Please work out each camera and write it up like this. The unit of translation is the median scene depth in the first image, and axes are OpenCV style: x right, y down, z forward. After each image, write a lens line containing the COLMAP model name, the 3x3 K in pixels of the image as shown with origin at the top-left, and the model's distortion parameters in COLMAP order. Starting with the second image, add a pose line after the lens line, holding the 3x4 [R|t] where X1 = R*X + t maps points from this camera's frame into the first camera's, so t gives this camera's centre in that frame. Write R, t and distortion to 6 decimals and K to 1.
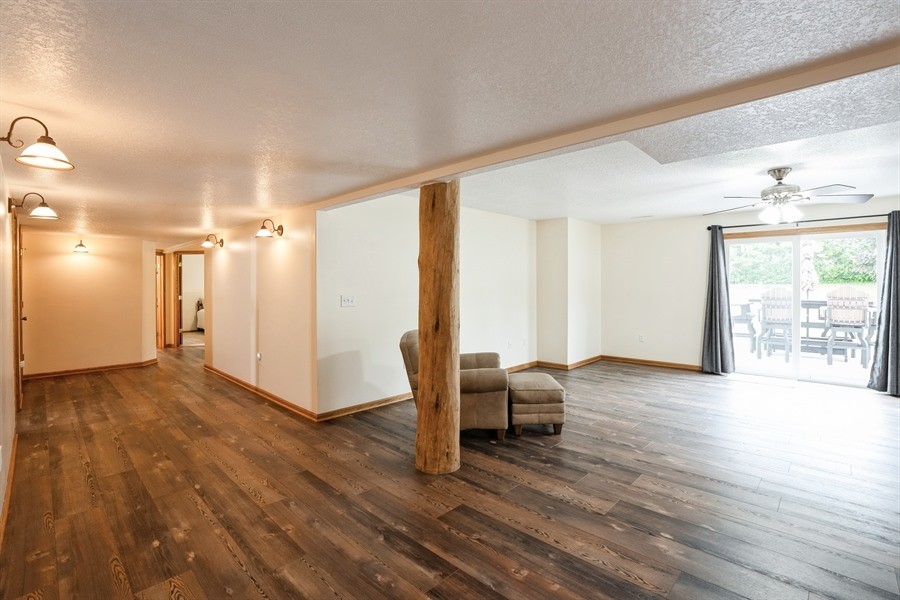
lens RADIAL K [[417.8, 0, 445.6], [0, 417.8, 290.3], [0, 0, 1]] dist [-0.049436, 0.020838]
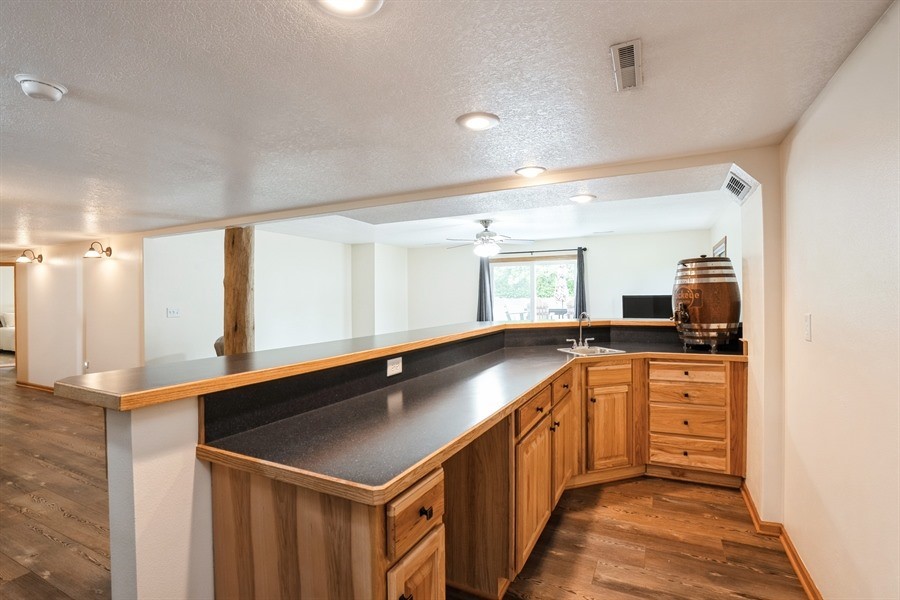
lens RADIAL K [[441.0, 0, 428.6], [0, 441.0, 300.3], [0, 0, 1]] dist [-0.047793, 0.026900]
pose [[0.965015, -0.006613, 0.262113, 0.154943], [0.008571, 0.999943, -0.006328, 0.004390], [-0.262056, 0.008353, 0.965017, -0.427349]]
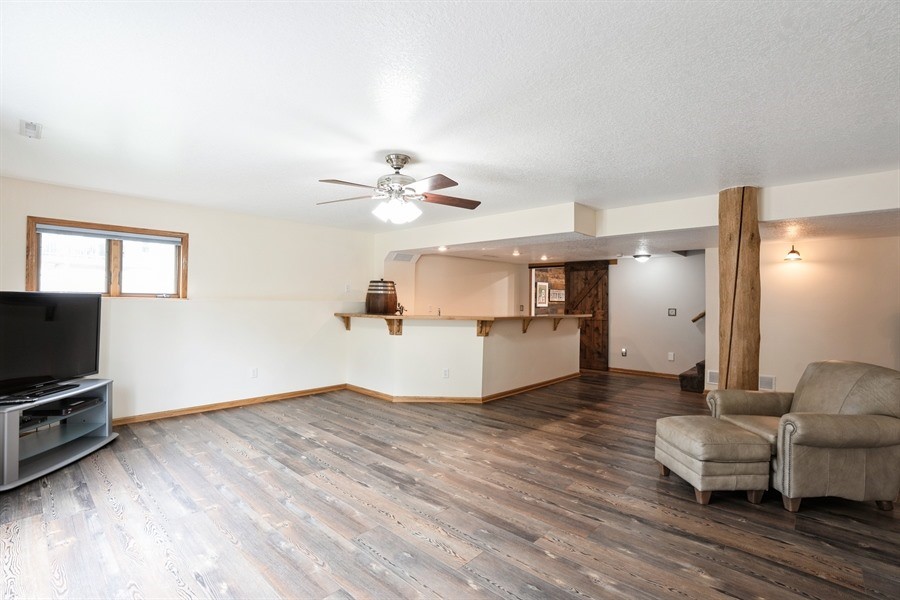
lens RADIAL K [[417.8, 0, 445.6], [0, 417.8, 290.3], [0, 0, 1]] dist [-0.049436, 0.020838]
pose [[-0.999514, -0.011373, -0.029023, 0.622881], [-0.010858, 0.999782, -0.017822, -0.009282], [0.029219, -0.017498, -0.999420, 1.527149]]
